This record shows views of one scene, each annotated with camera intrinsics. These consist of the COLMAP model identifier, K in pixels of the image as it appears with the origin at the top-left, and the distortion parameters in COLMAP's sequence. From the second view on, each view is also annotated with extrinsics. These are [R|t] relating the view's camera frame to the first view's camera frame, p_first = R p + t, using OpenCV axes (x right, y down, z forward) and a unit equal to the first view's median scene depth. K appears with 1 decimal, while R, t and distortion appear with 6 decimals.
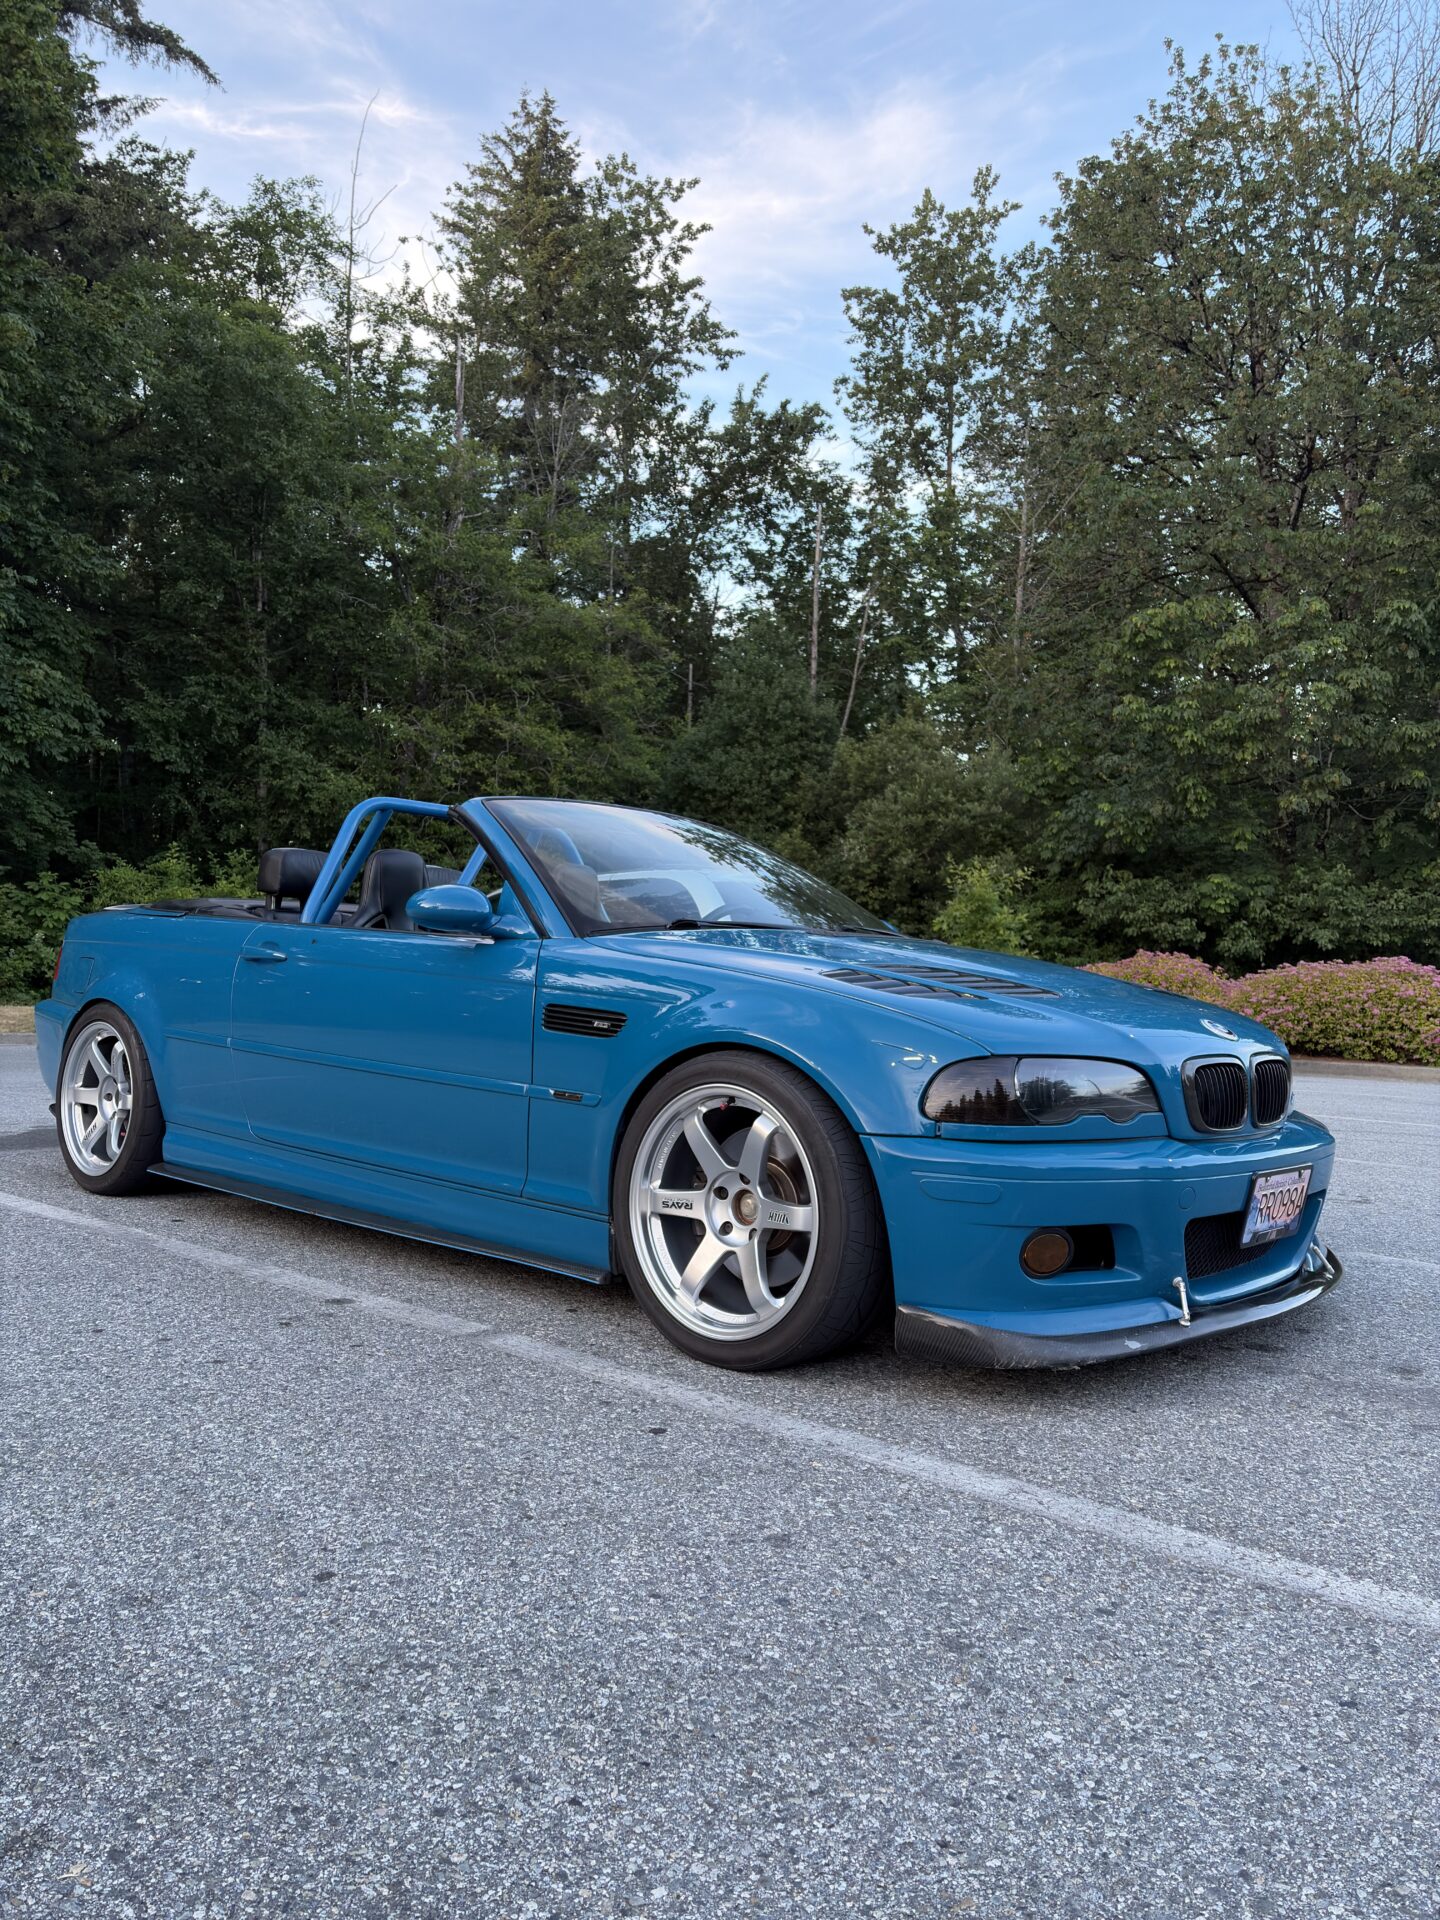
lens RADIAL K [[1438.4, 0, 720.0], [0, 1438.4, 960.0], [0, 0, 1]] dist [0.041759, -0.057843]
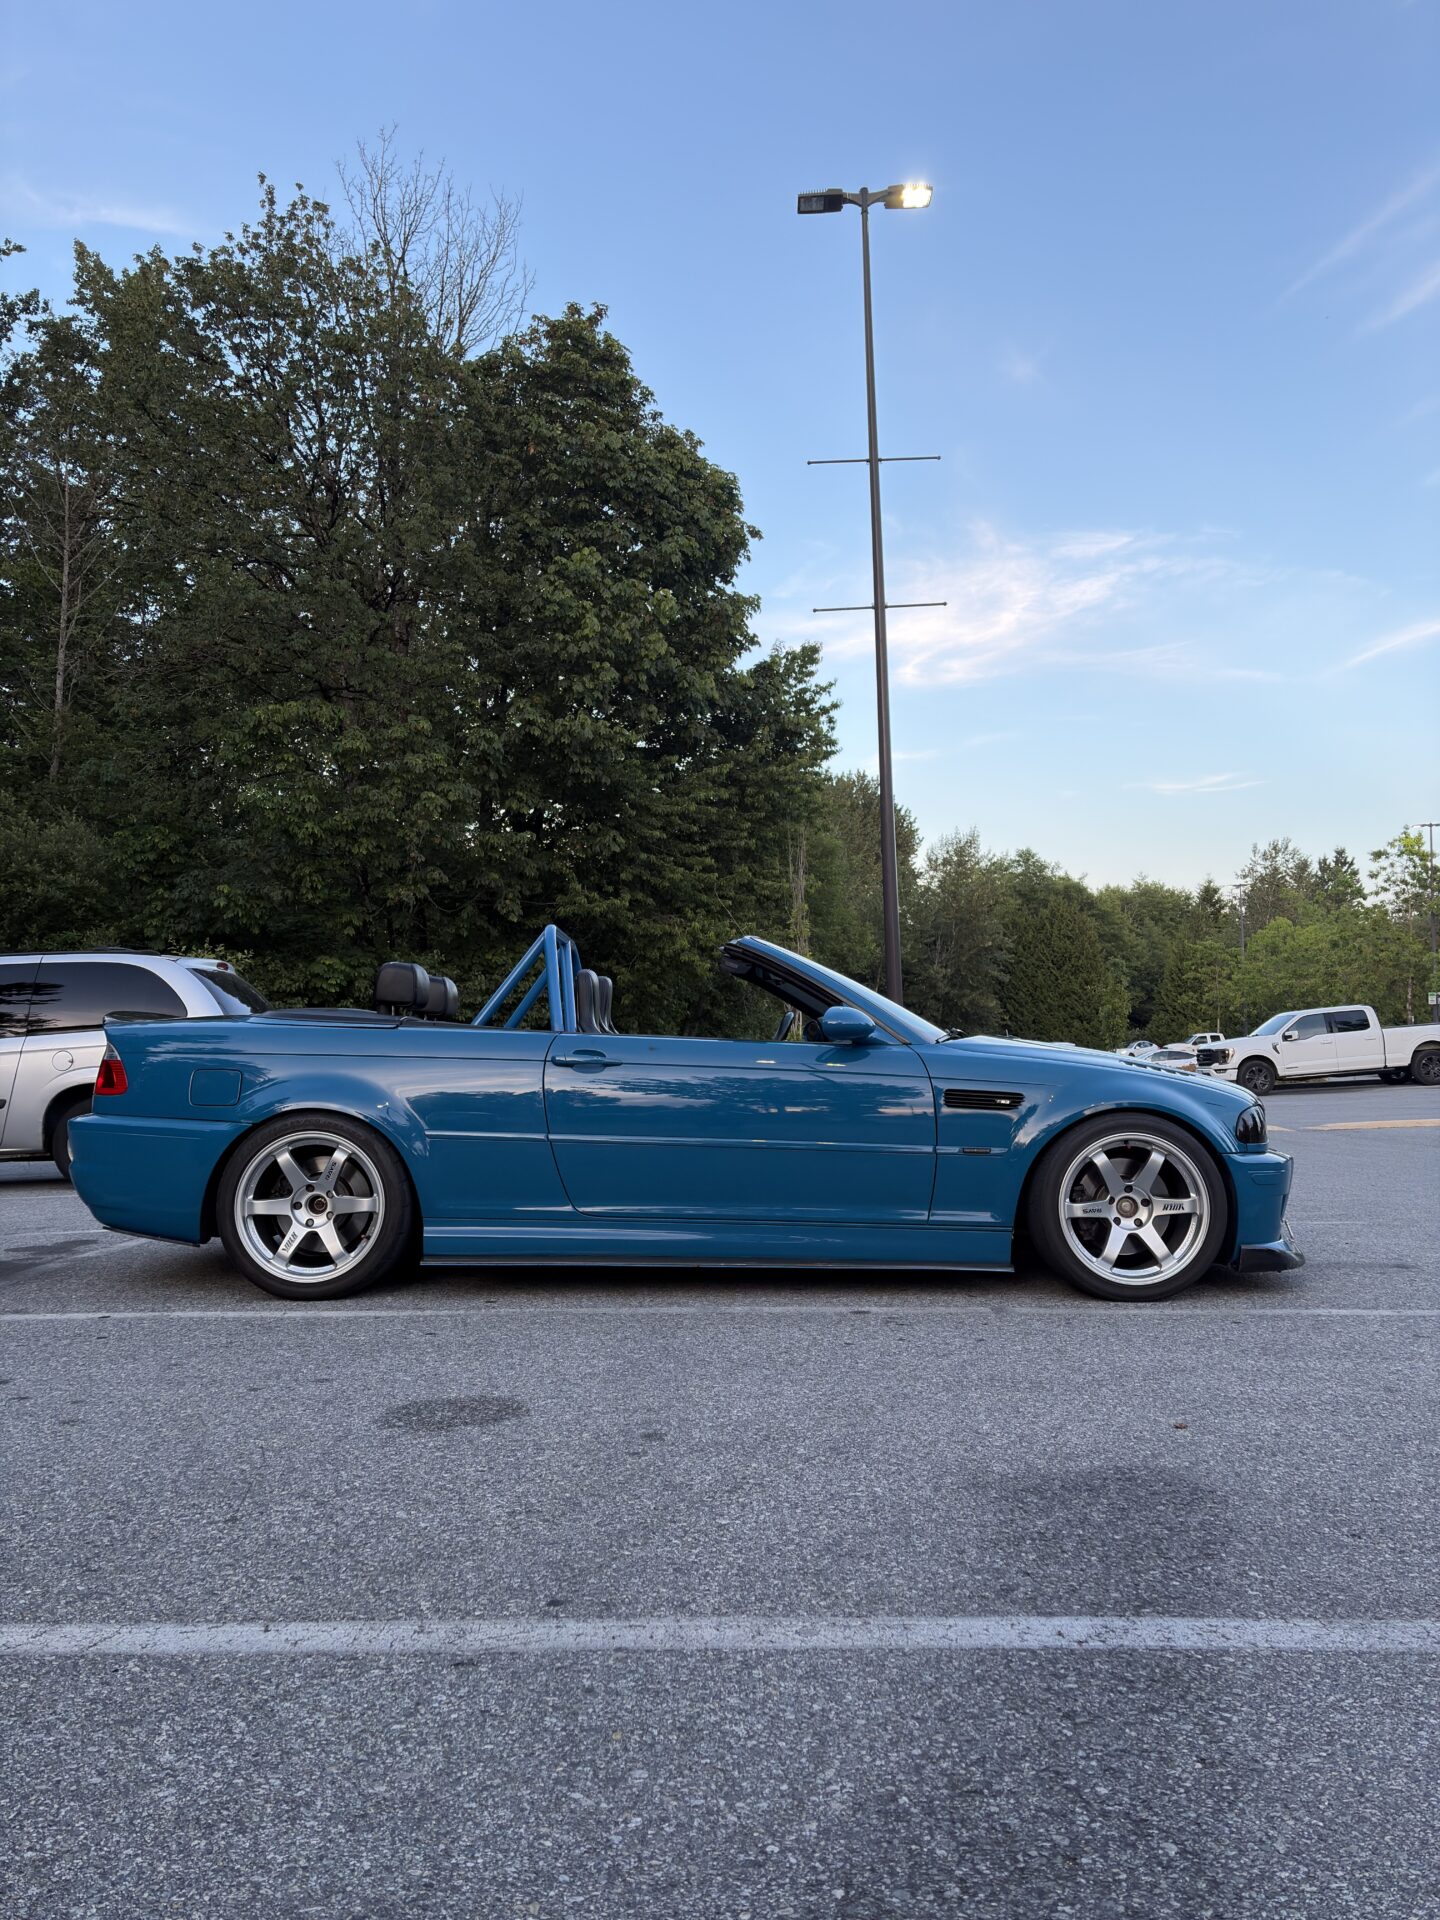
lens RADIAL K [[1438.4, 0, 720.0], [0, 1438.4, 960.0], [0, 0, 1]] dist [0.041759, -0.057843]
pose [[0.734762, 0.017999, 0.678086, -0.172312], [0.015338, 0.998951, -0.043135, -0.005642], [-0.678151, 0.042094, 0.733716, 0.010869]]
